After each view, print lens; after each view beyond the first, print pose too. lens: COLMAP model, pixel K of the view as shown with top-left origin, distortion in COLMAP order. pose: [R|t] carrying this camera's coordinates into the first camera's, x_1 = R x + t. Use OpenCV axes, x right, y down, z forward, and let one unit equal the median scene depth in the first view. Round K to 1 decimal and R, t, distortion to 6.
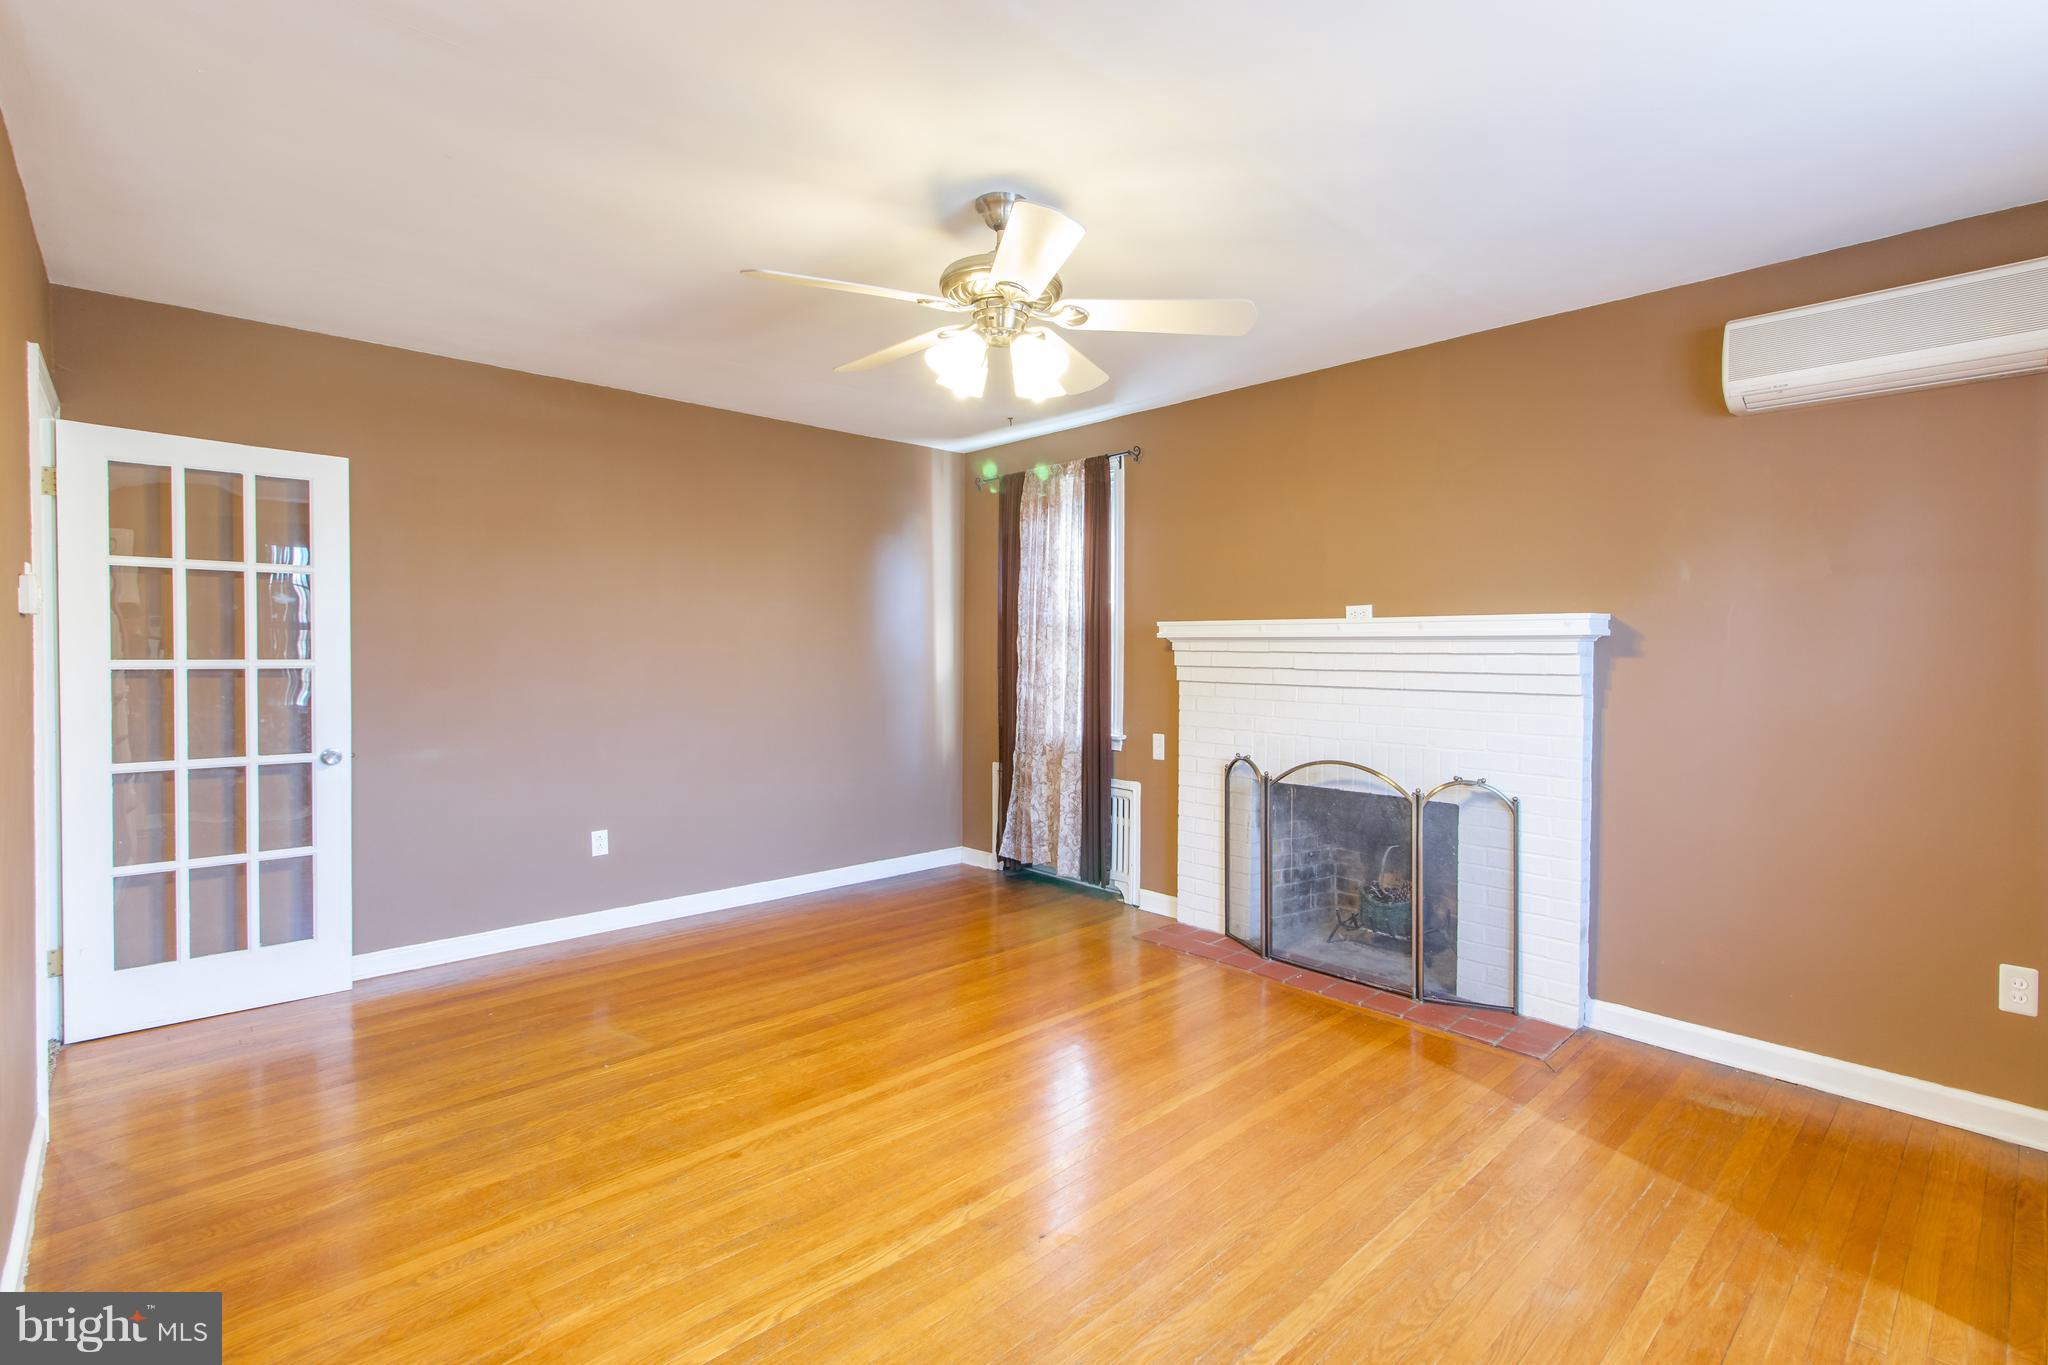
lens RADIAL K [[940.6, 0, 1048.0], [0, 940.6, 668.0], [0, 0, 1]] dist [-0.000071, 0.000741]
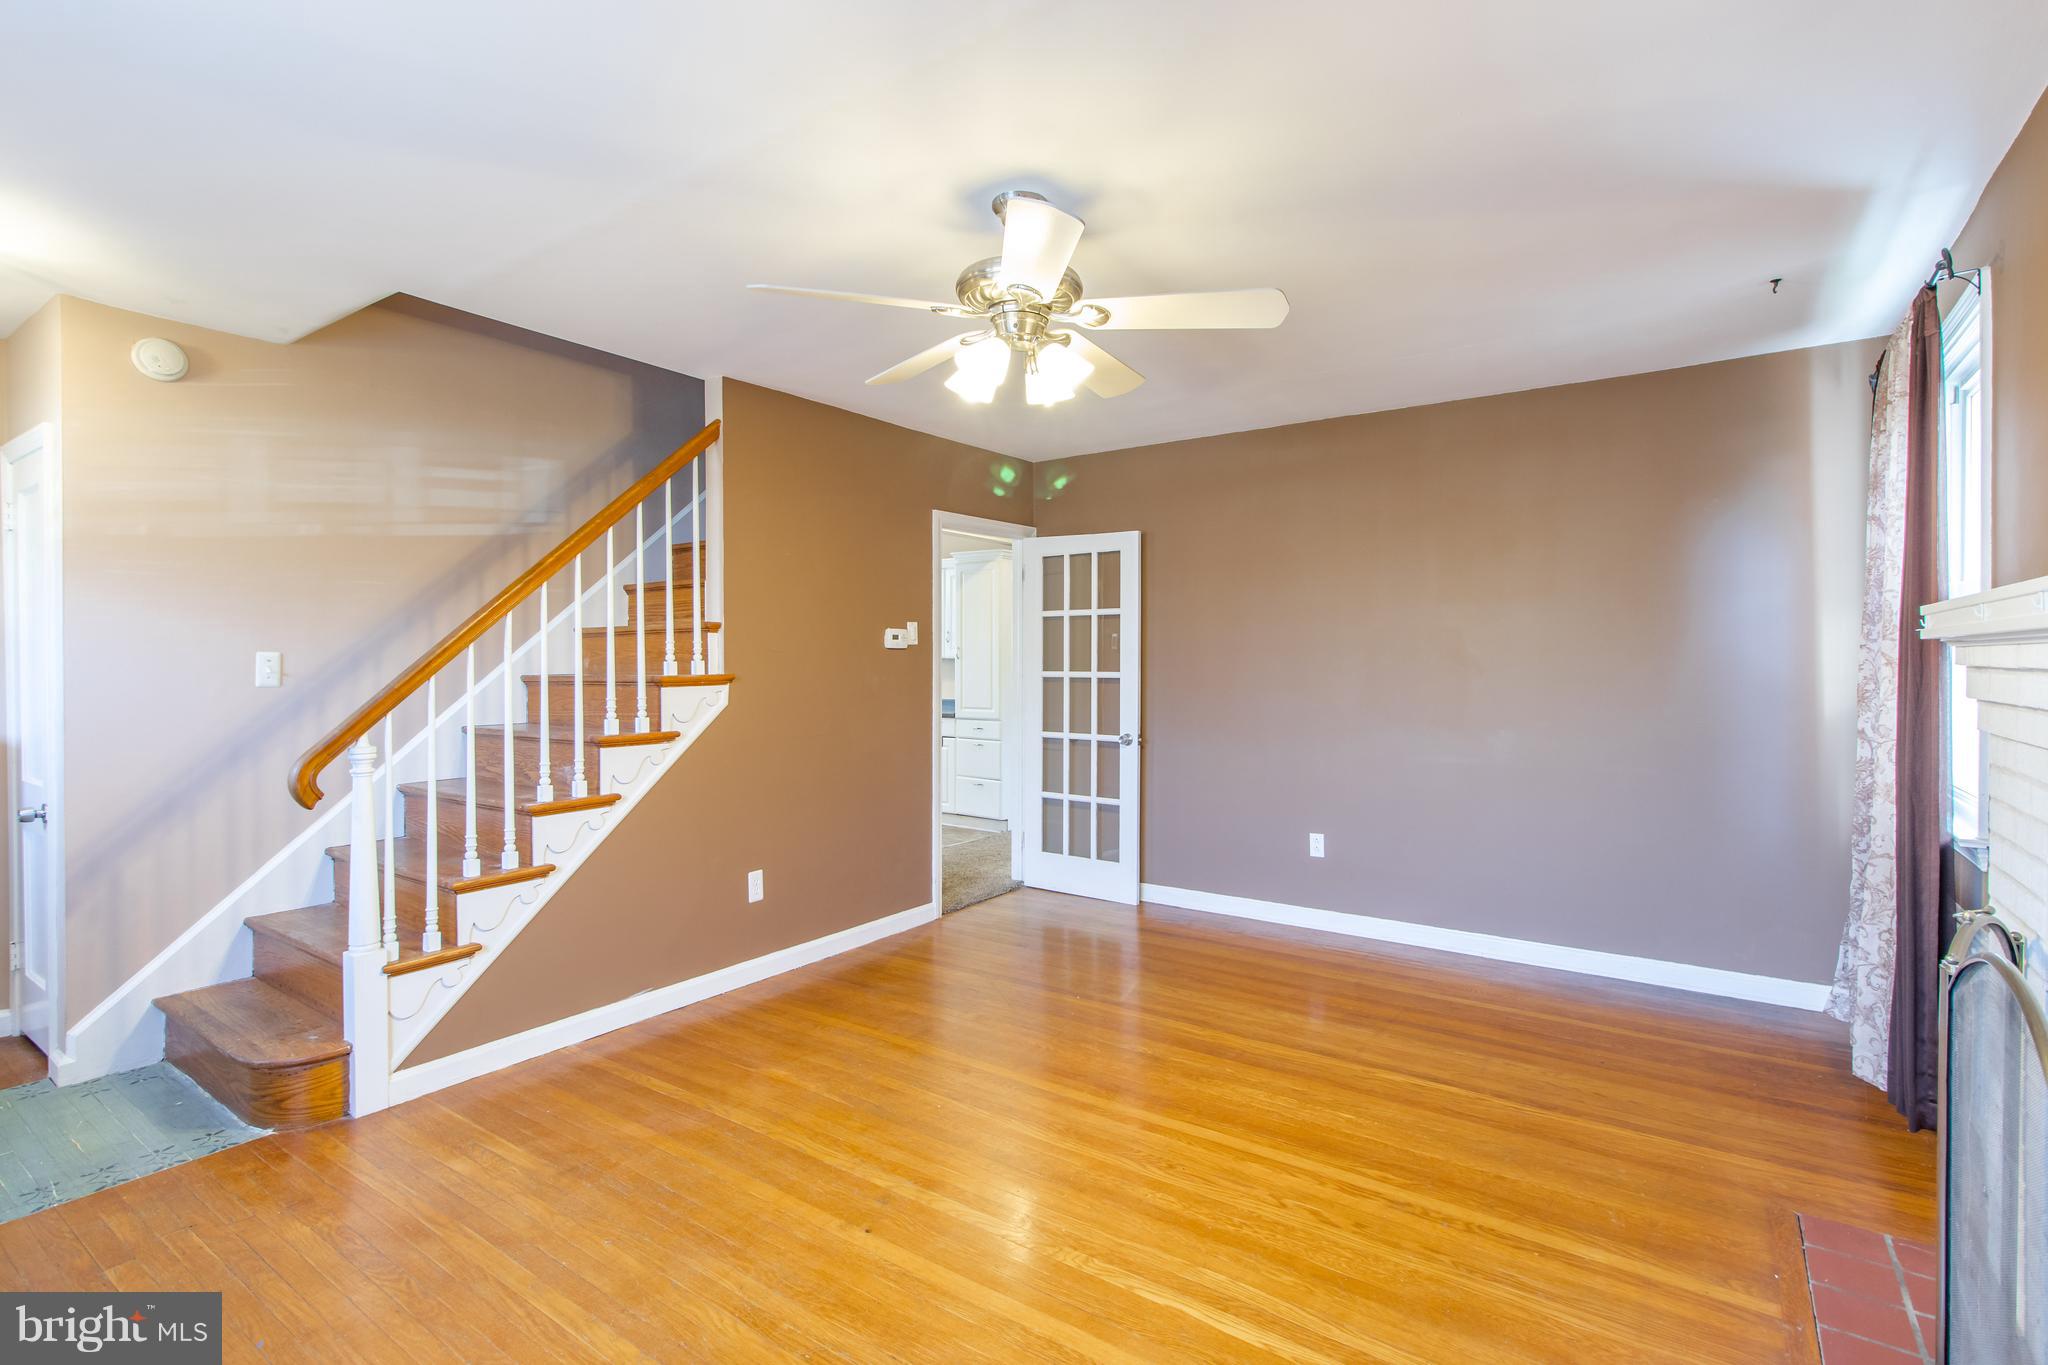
lens RADIAL K [[946.7, 0, 1043.1], [0, 946.7, 666.9], [0, 0, 1]] dist [0.000263, -0.000413]
pose [[0.201510, 0.001883, -0.979485, 0.631167], [-0.016638, 0.999860, -0.001501, -0.012428], [0.979345, 0.016599, 0.201513, 0.577730]]
